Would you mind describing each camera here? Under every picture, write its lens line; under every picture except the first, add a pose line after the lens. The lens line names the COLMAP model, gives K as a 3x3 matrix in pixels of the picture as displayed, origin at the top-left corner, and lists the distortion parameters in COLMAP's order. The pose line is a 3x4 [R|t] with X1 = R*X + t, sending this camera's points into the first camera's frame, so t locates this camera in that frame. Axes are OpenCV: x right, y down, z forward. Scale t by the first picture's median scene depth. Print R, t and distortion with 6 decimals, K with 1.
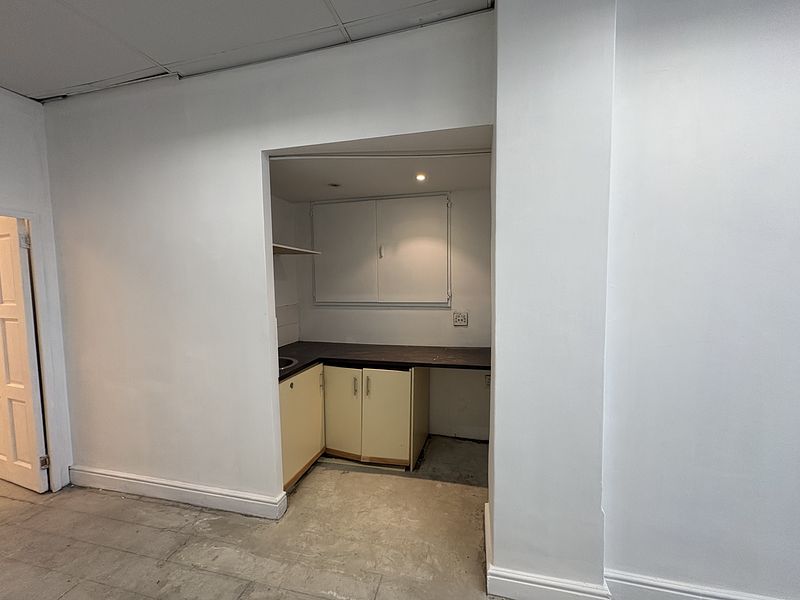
lens RADIAL K [[318.2, 0, 400.0], [0, 318.2, 300.0], [0, 0, 1]] dist [-0.001142, -0.000184]
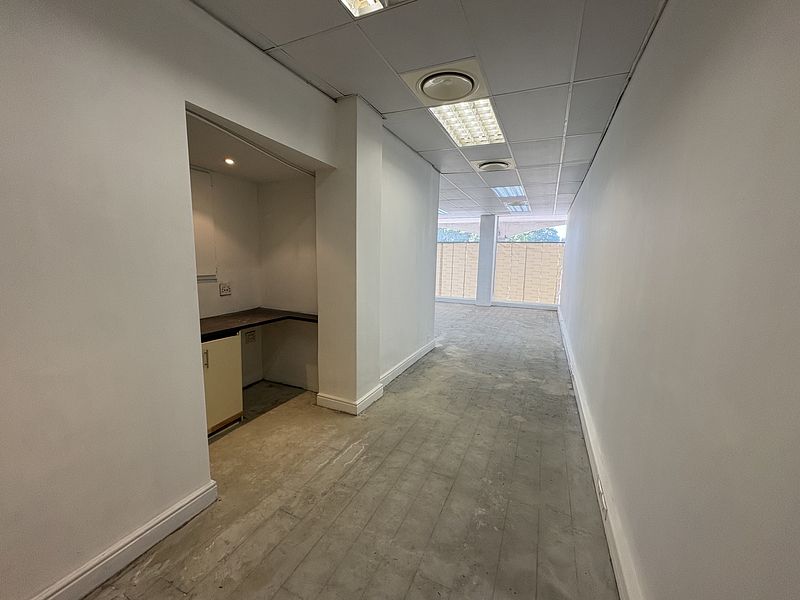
lens RADIAL K [[318.2, 0, 400.0], [0, 318.2, 300.0], [0, 0, 1]] dist [-0.001142, -0.000184]
pose [[0.199128, -0.116092, 0.973073, -1.015917], [0.040788, 0.993080, 0.110132, -0.001661], [-0.979124, 0.017760, 0.202485, 0.213144]]
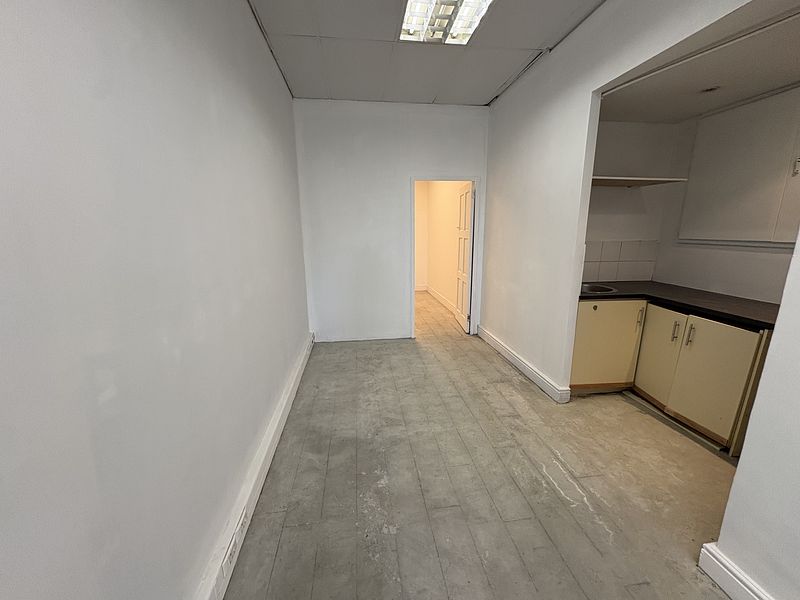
lens RADIAL K [[318.2, 0, 400.0], [0, 318.2, 300.0], [0, 0, 1]] dist [-0.001142, -0.000184]
pose [[0.358162, 0.215712, -0.908399, 0.413711], [-0.056804, 0.976177, 0.209410, 0.044060], [0.931930, -0.023402, 0.361883, -0.049337]]
